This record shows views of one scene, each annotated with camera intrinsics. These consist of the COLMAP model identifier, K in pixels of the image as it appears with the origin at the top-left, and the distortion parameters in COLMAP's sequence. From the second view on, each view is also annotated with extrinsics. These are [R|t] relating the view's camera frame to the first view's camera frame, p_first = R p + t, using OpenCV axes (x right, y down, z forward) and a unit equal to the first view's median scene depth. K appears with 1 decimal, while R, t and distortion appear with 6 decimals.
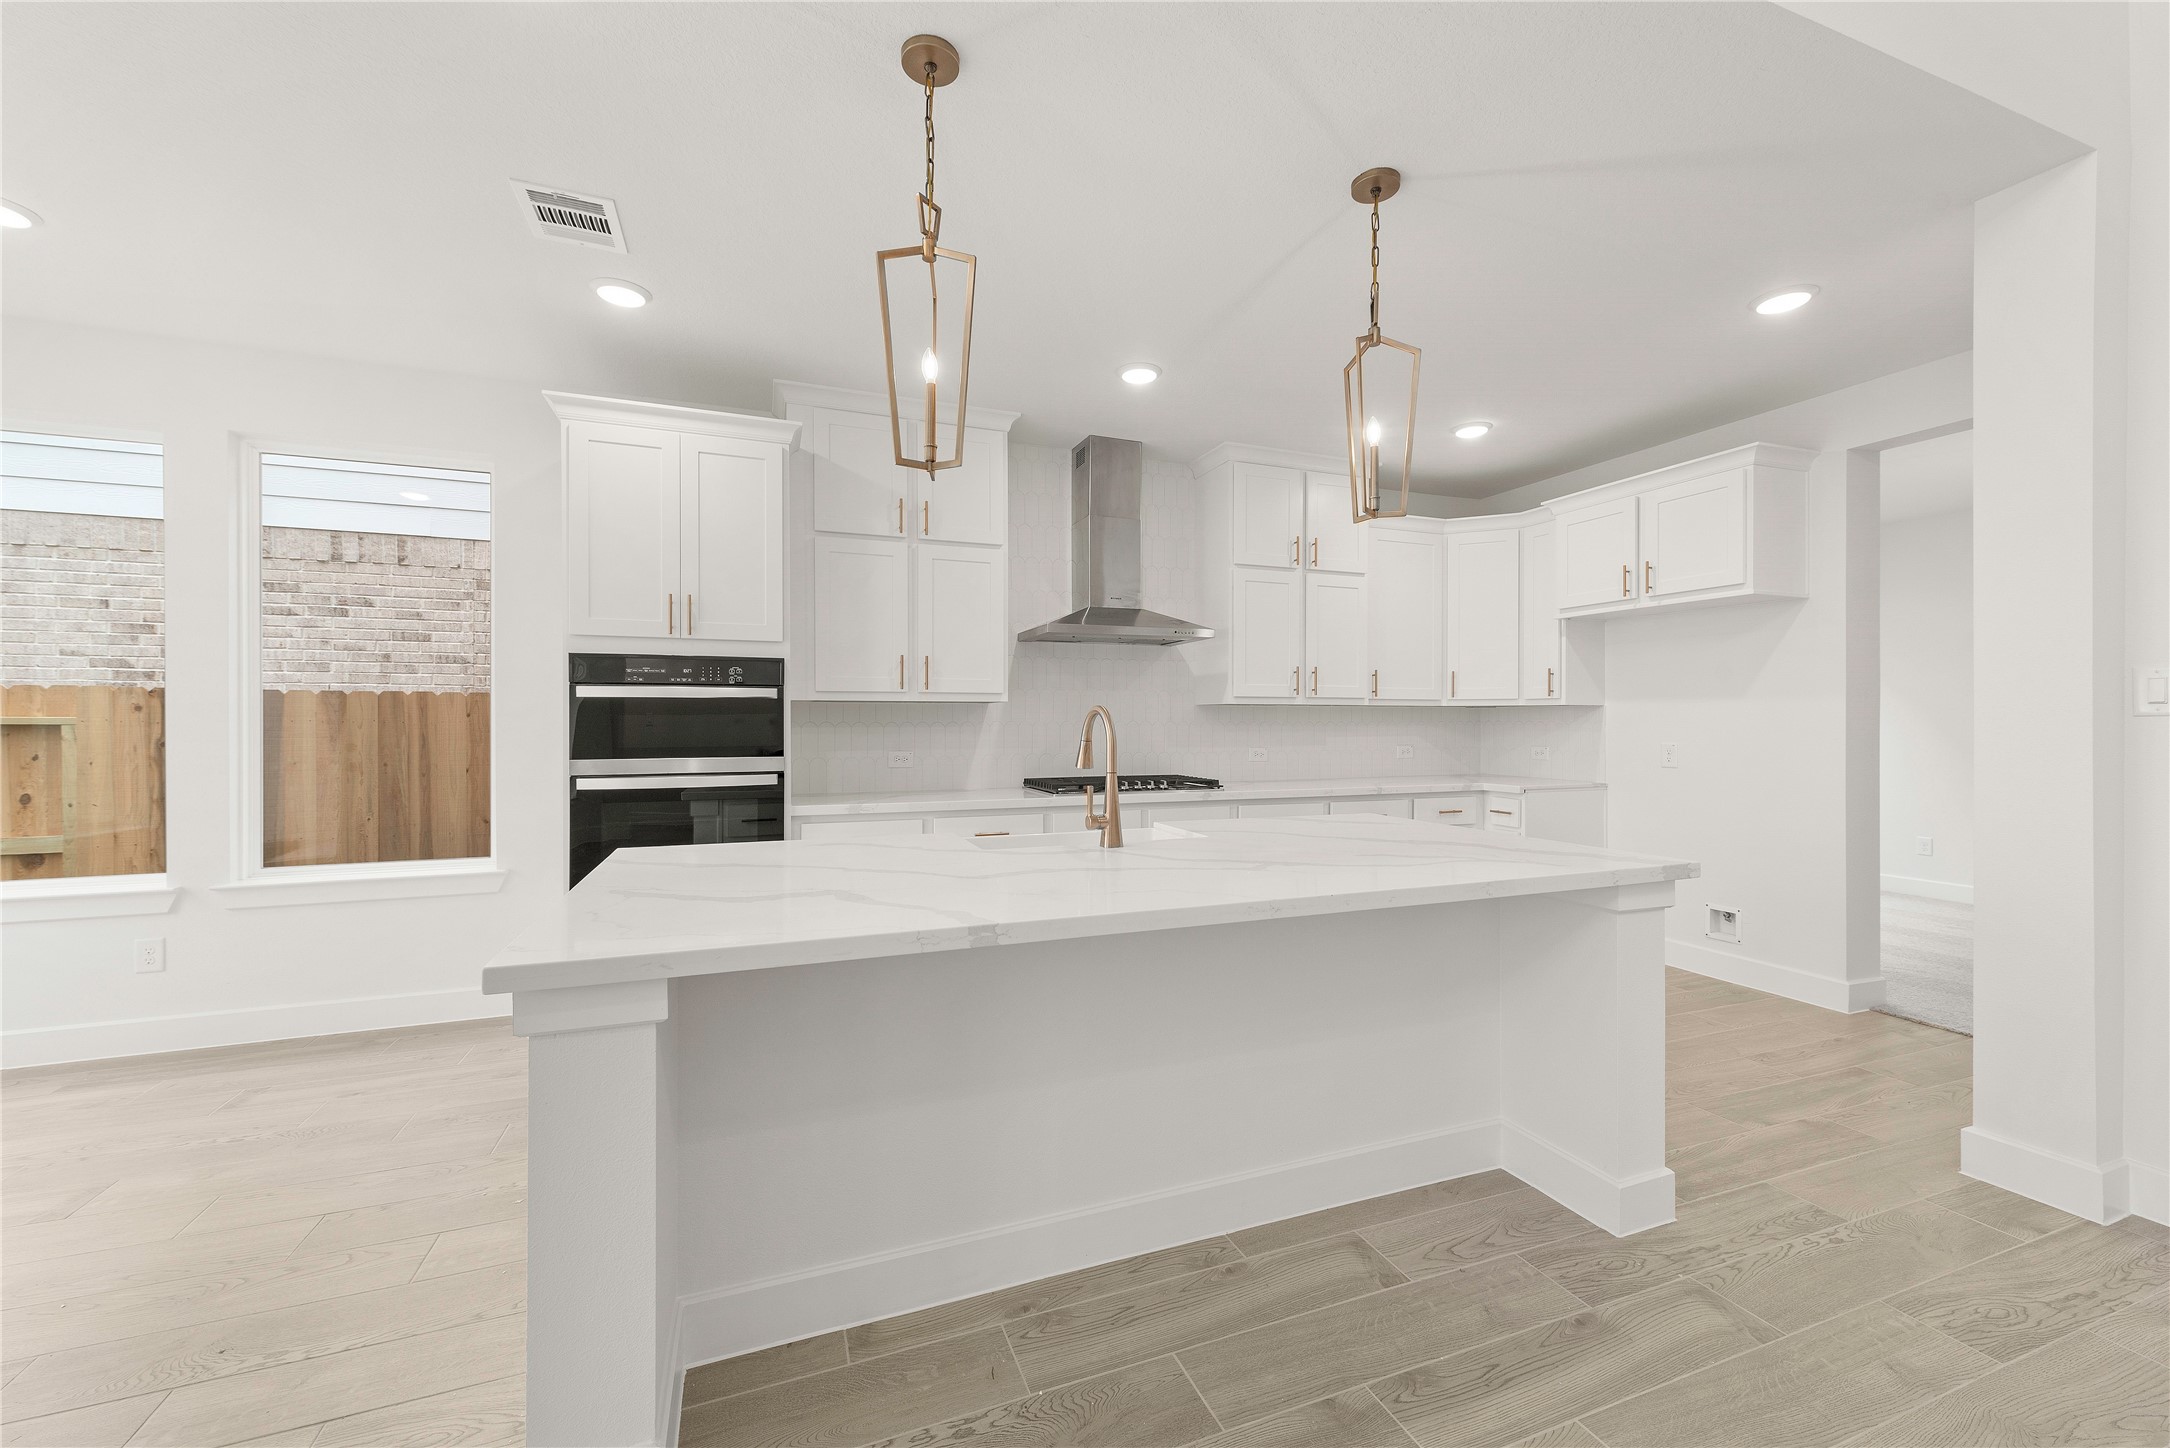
lens RADIAL K [[858.0, 0, 1083.7], [0, 858.0, 728.6], [0, 0, 1]] dist [0.006850, -0.000944]
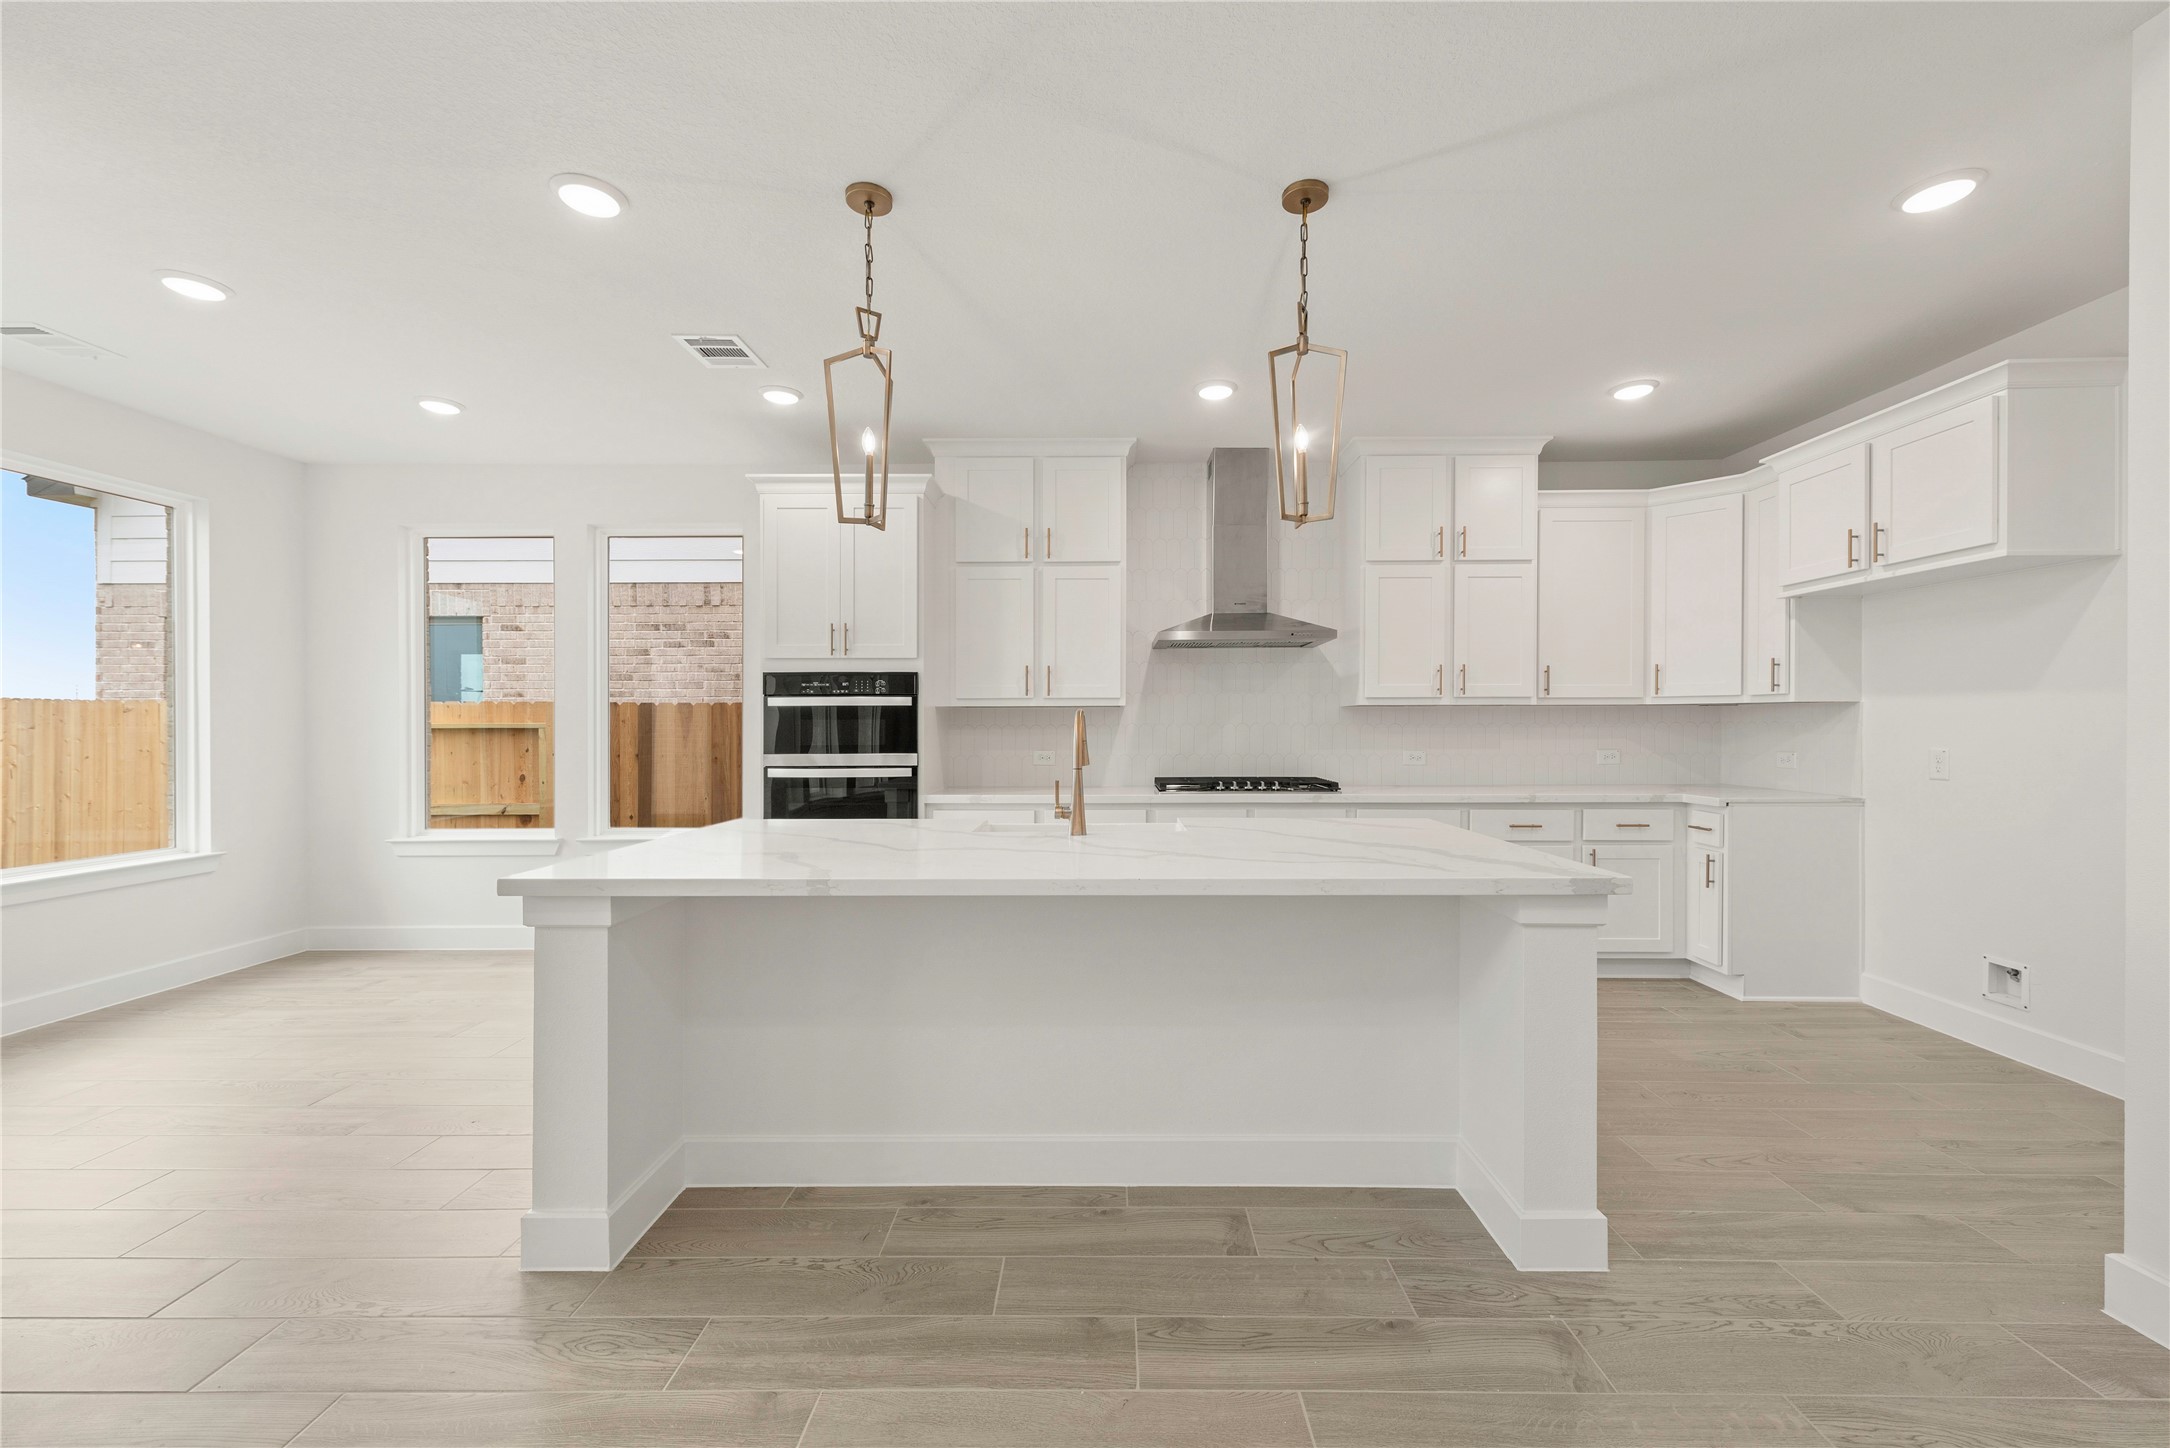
lens RADIAL K [[858.0, 0, 1093.4], [0, 858.0, 730.9], [0, 0, 1]] dist [0.006850, -0.000944]
pose [[0.929403, -0.000208, -0.369067, 0.312136], [-0.000126, 1.000000, -0.000883, 0.001841], [0.369067, 0.000867, 0.929403, -0.025705]]
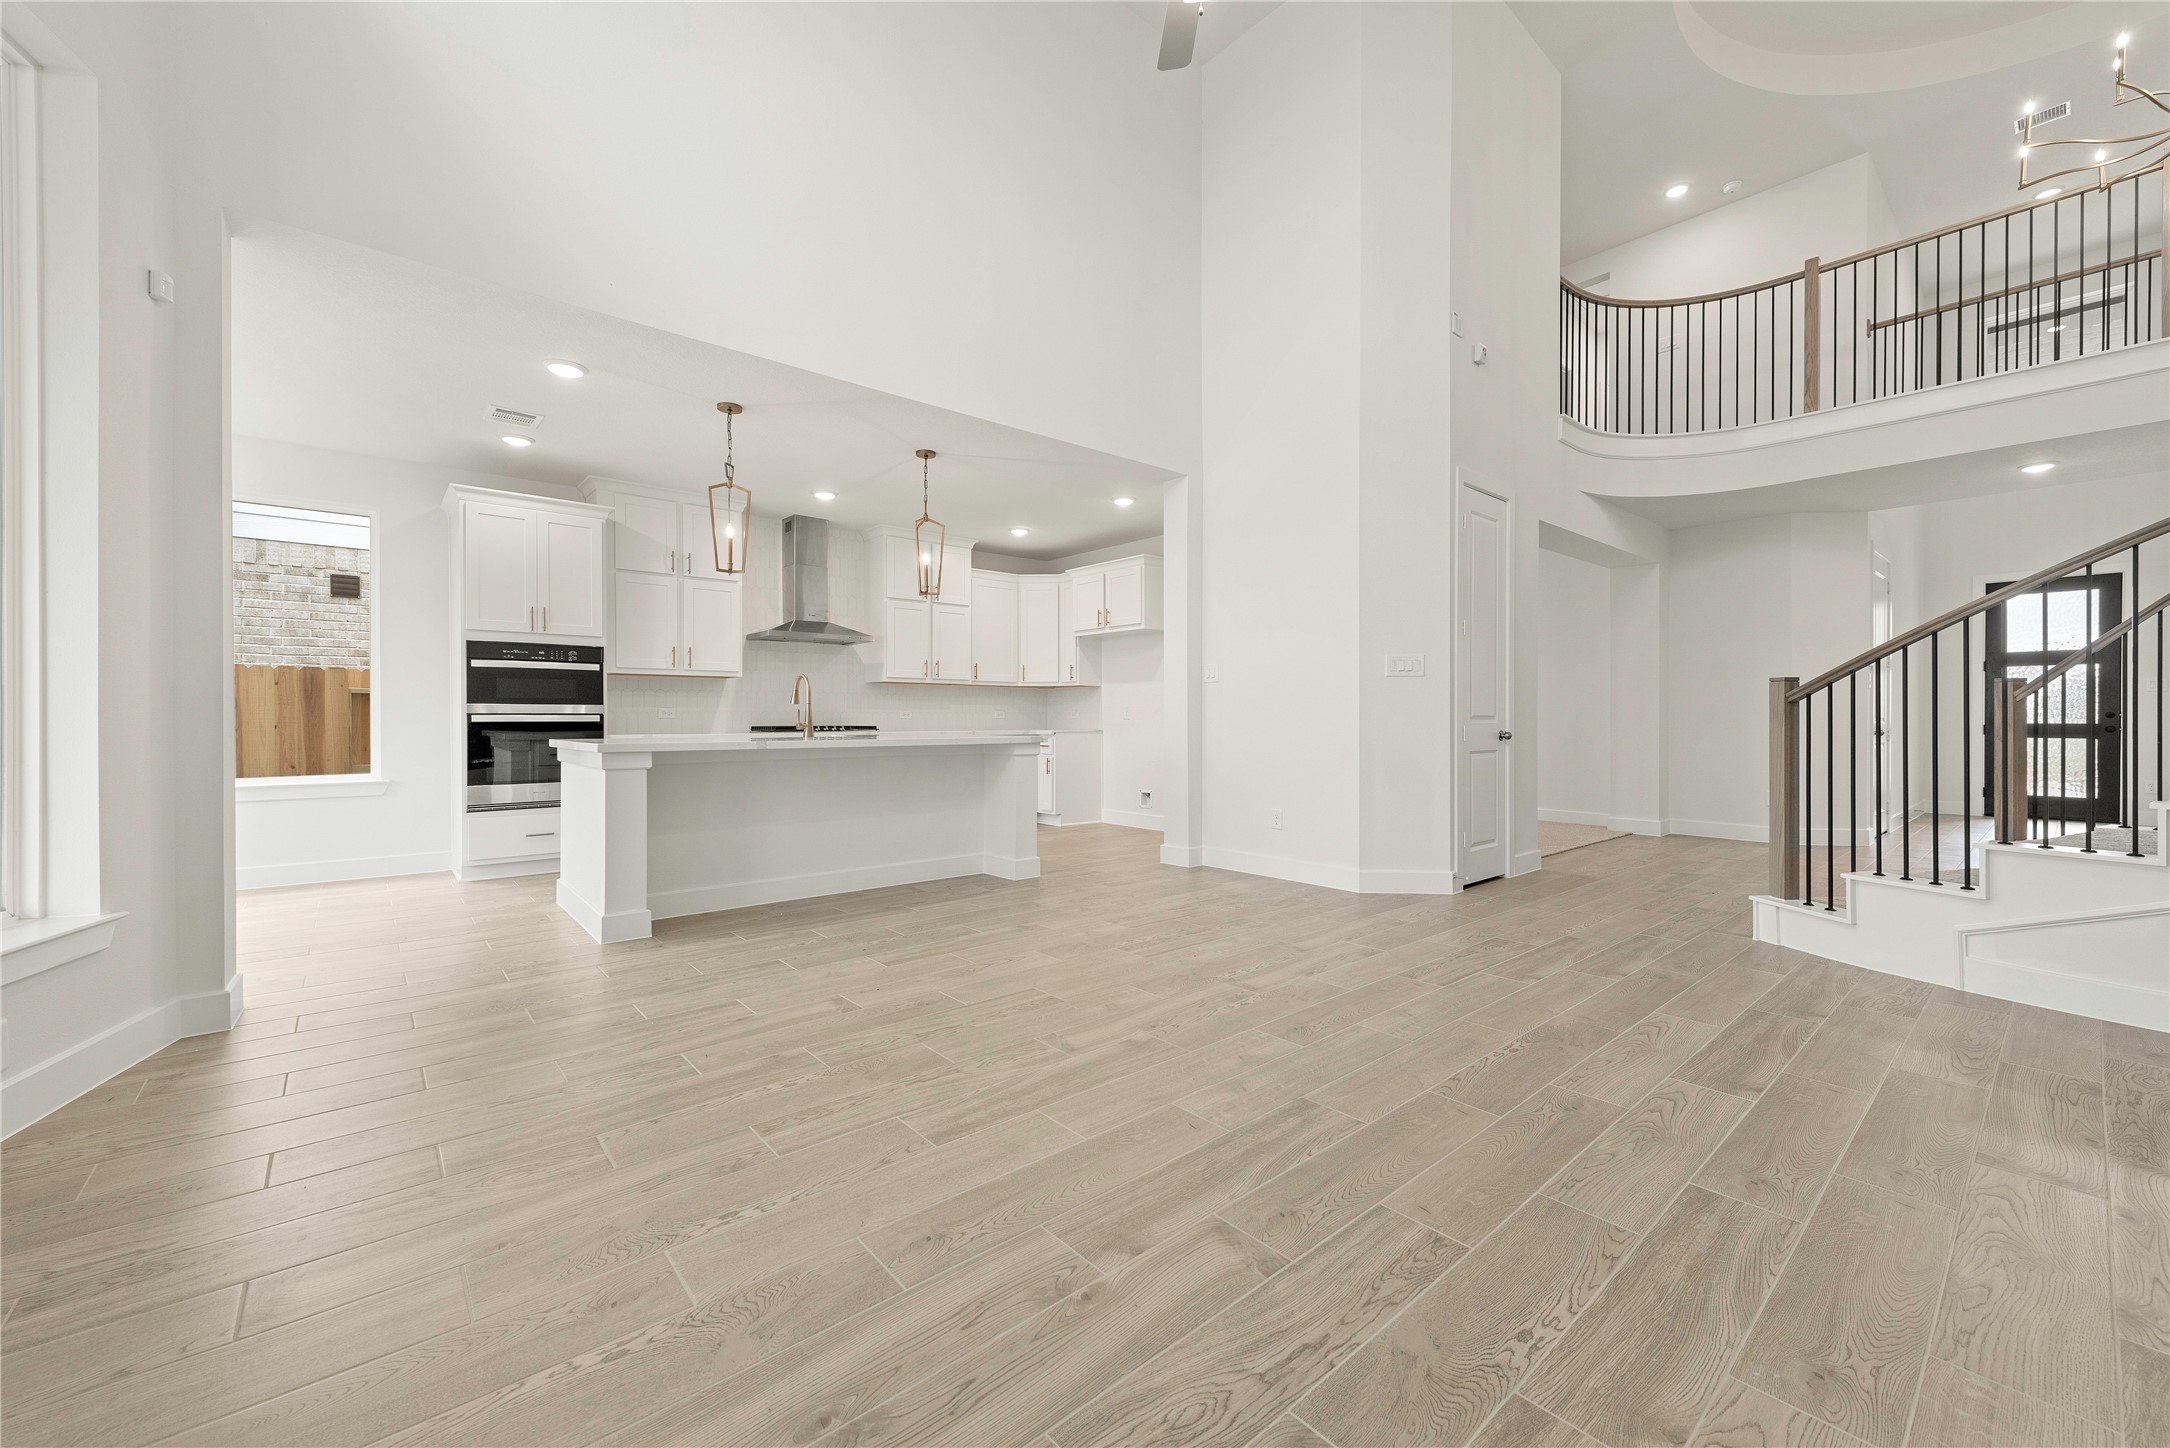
lens RADIAL K [[858.0, 0, 1093.6], [0, 858.0, 724.6], [0, 0, 1]] dist [0.006850, -0.000944]
pose [[0.939349, -0.002042, 0.342957, -0.024176], [0.003023, 0.999993, -0.002324, 0.074891], [-0.342950, 0.003220, 0.939348, -0.879560]]
